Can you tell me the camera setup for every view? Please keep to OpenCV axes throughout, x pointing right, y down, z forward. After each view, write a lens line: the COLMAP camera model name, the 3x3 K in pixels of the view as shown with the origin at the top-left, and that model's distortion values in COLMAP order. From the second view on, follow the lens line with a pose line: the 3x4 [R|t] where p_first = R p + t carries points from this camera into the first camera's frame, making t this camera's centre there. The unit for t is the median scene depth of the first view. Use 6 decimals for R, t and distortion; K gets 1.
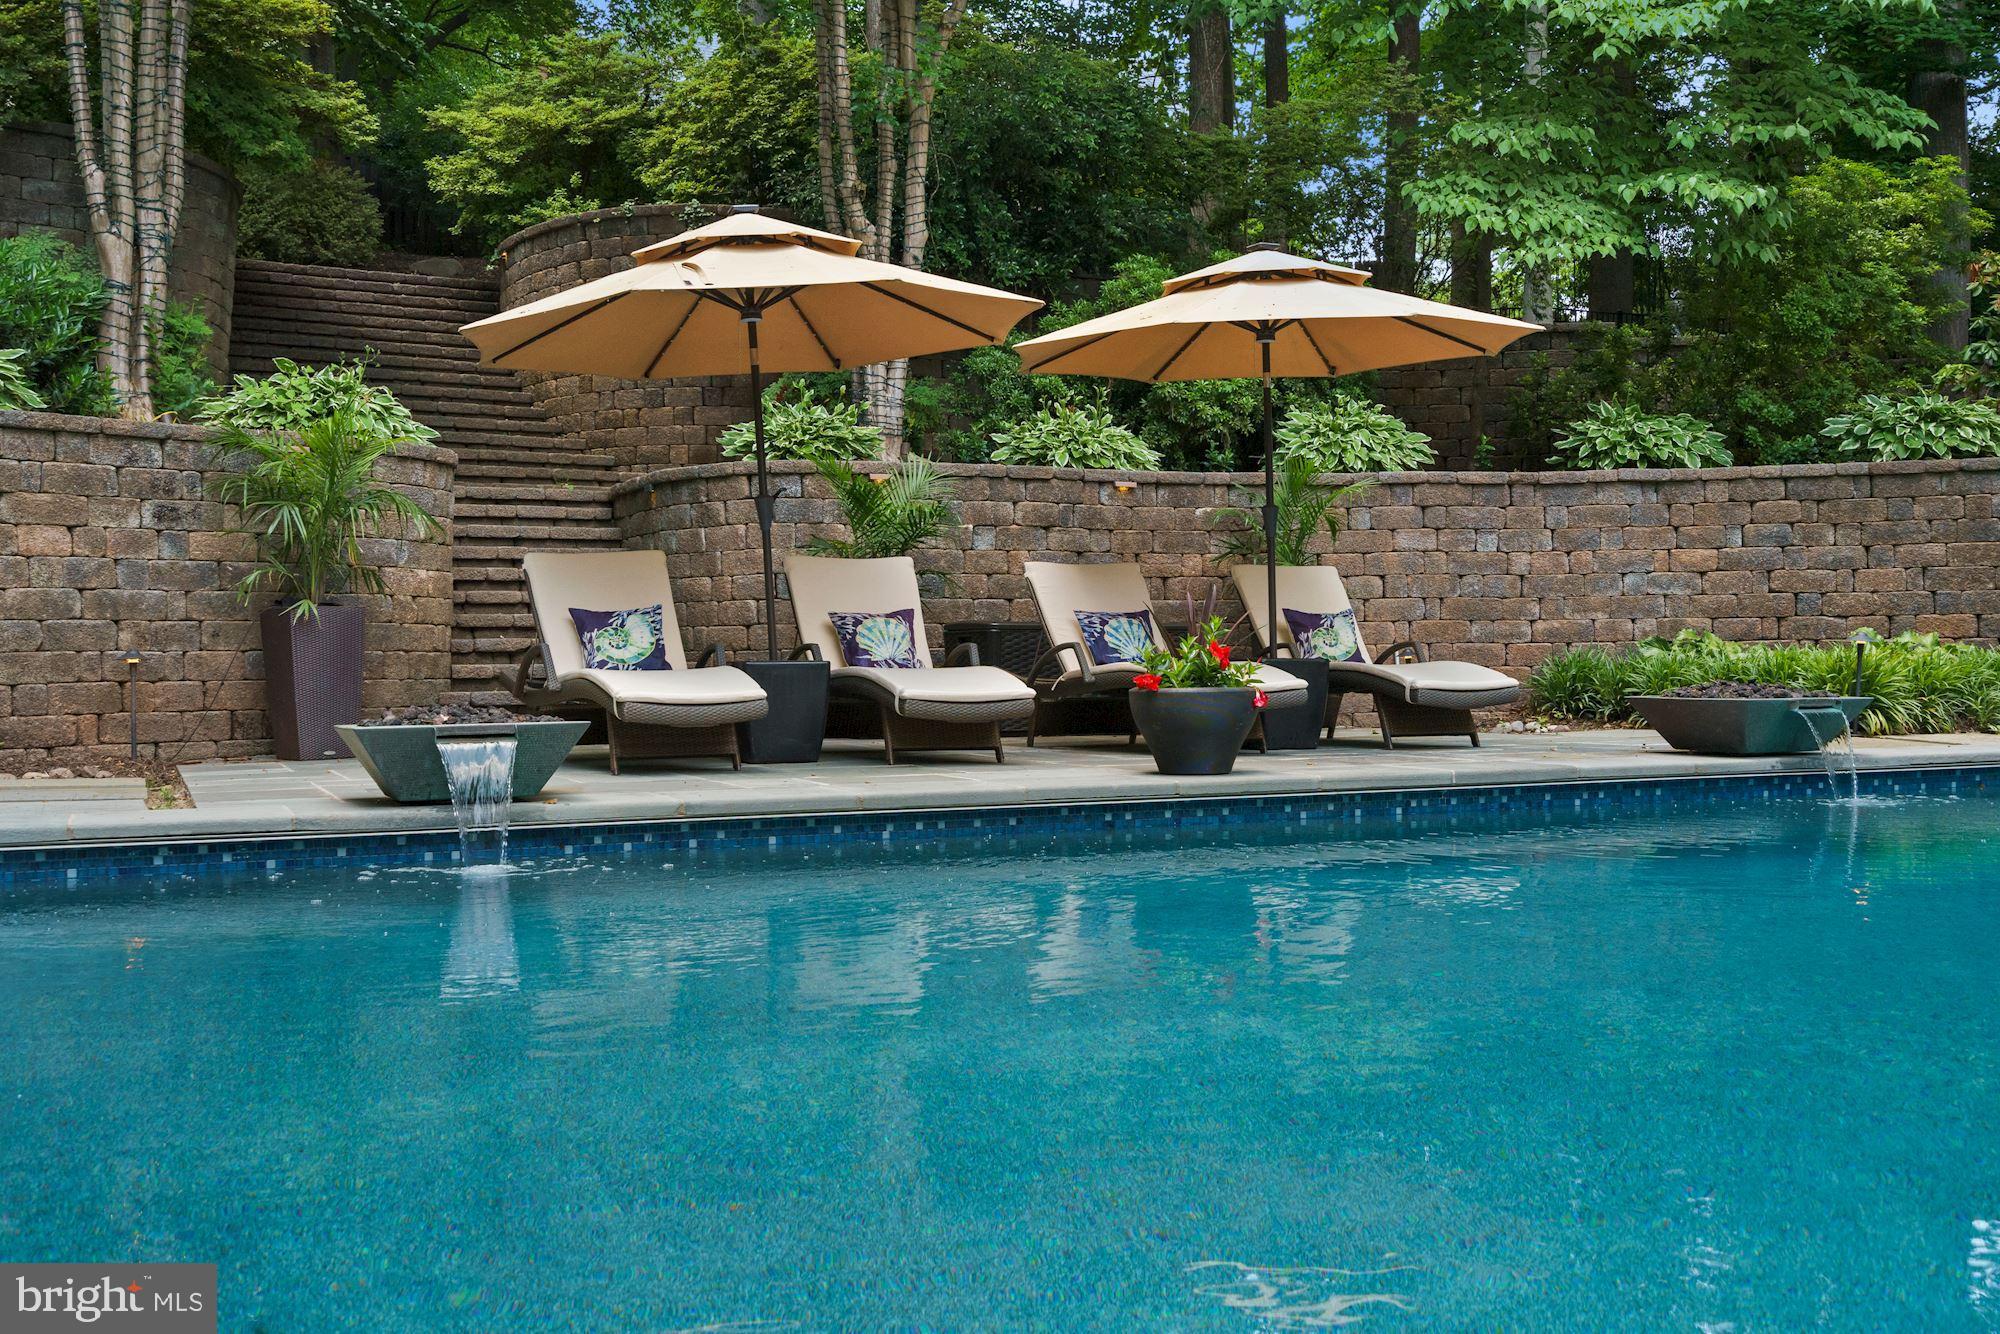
lens RADIAL K [[1971.9, 0, 998.4], [0, 1971.9, 666.5], [0, 0, 1]] dist [0.014905, 0.000000]
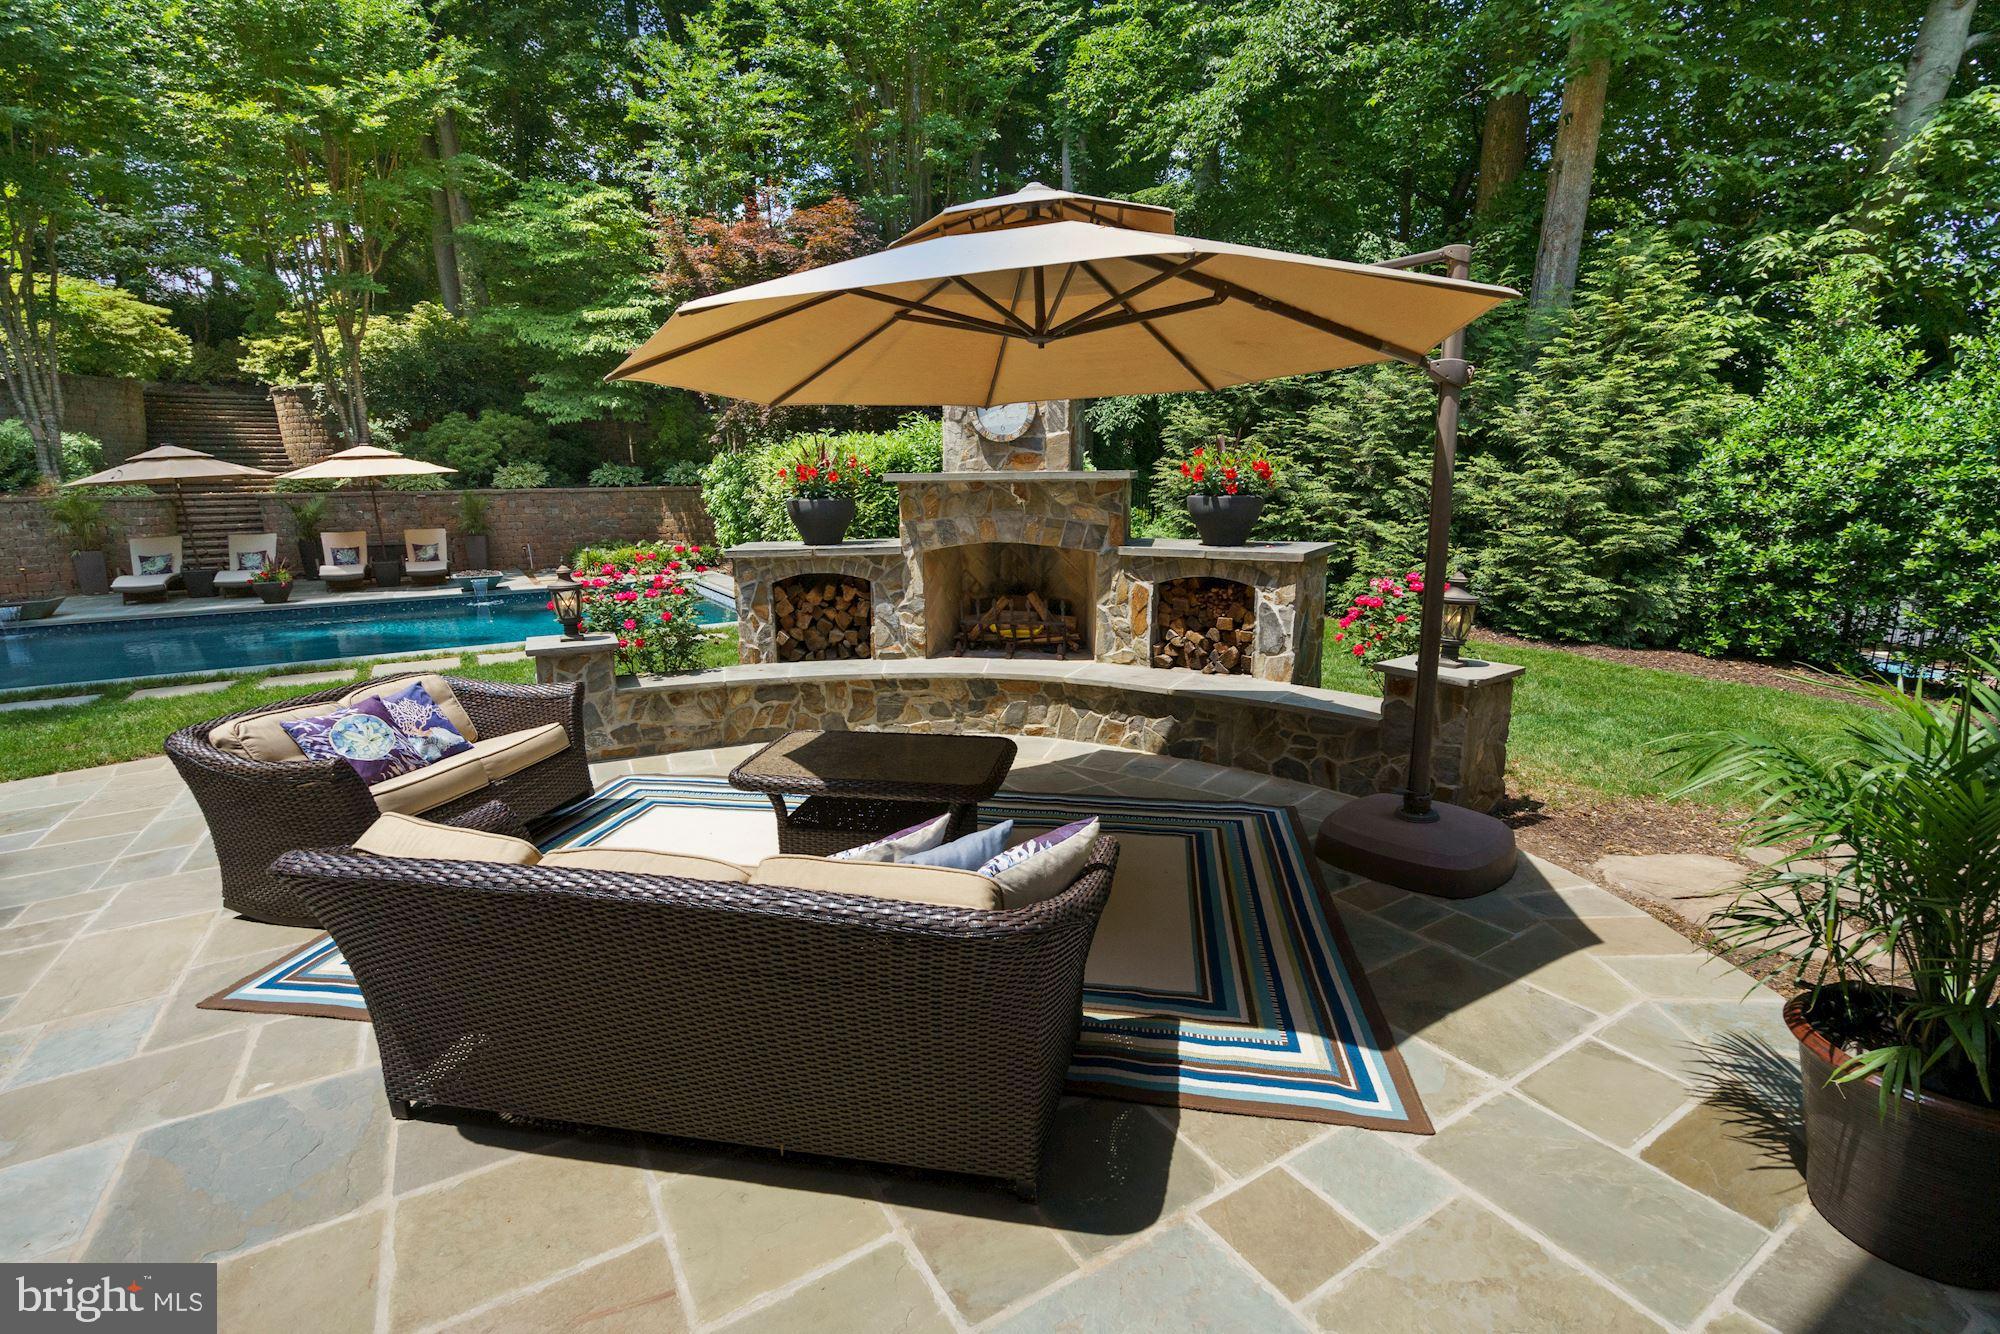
lens RADIAL K [[907.5, 0, 1001.2], [0, 907.5, 667.9], [0, 0, 1]] dist [-0.008245, 0.003478]
pose [[0.992171, -0.028628, 0.121561, 1.065849], [0.003771, 0.979795, 0.199969, -0.142746], [-0.124829, -0.197945, 0.972232, -0.791640]]
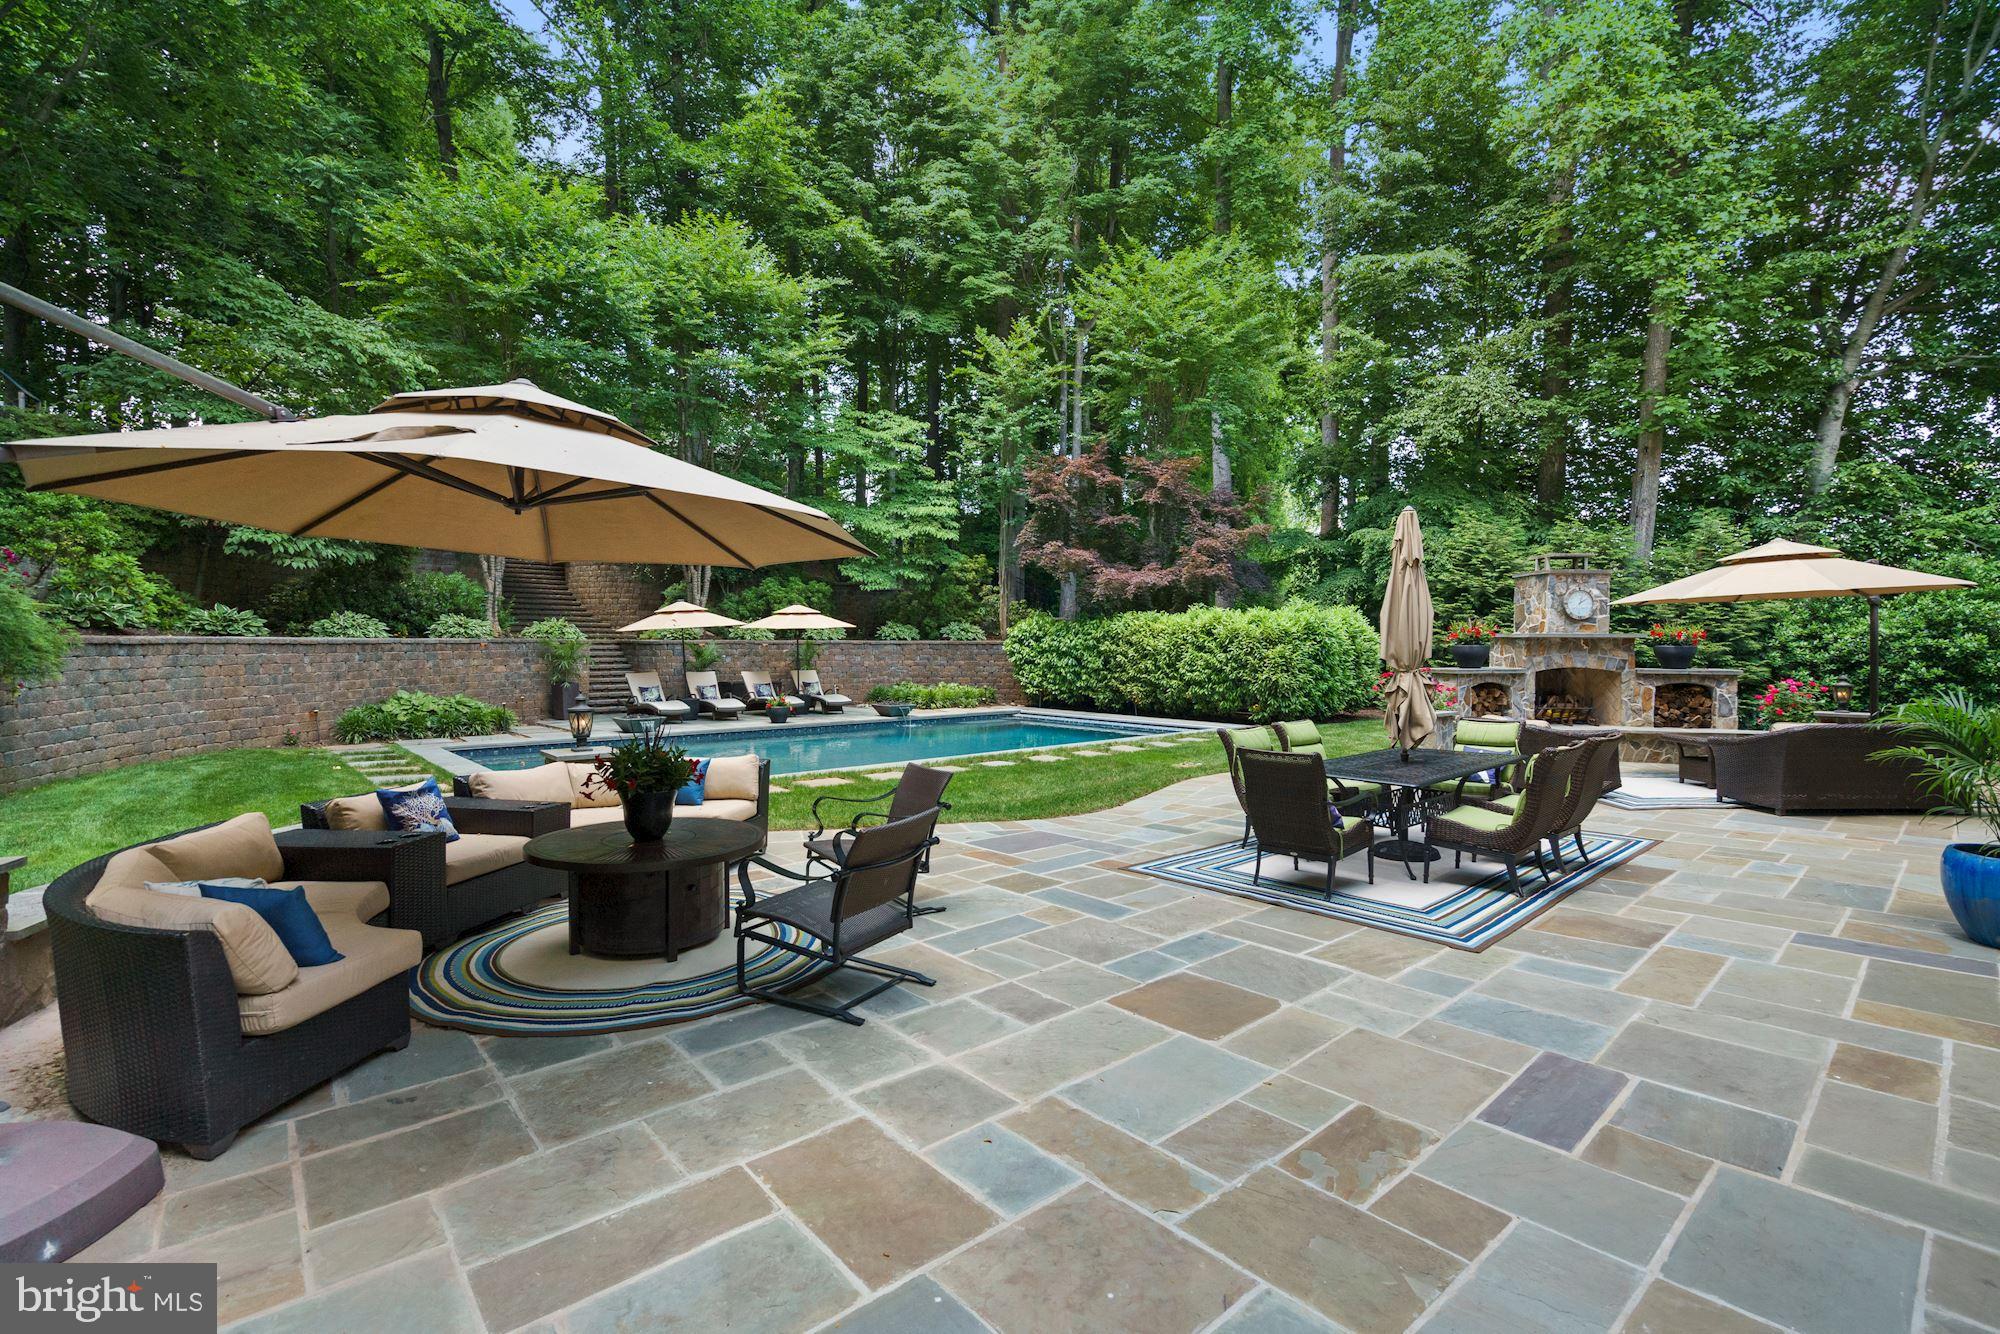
lens RADIAL K [[907.5, 0, 999.1], [0, 907.5, 669.8], [0, 0, 1]] dist [-0.008245, 0.003478]
pose [[0.950174, 0.003764, 0.311698, -0.073168], [-0.011764, 0.999648, 0.023792, -0.118565], [-0.311498, -0.026273, 0.949883, -1.138504]]
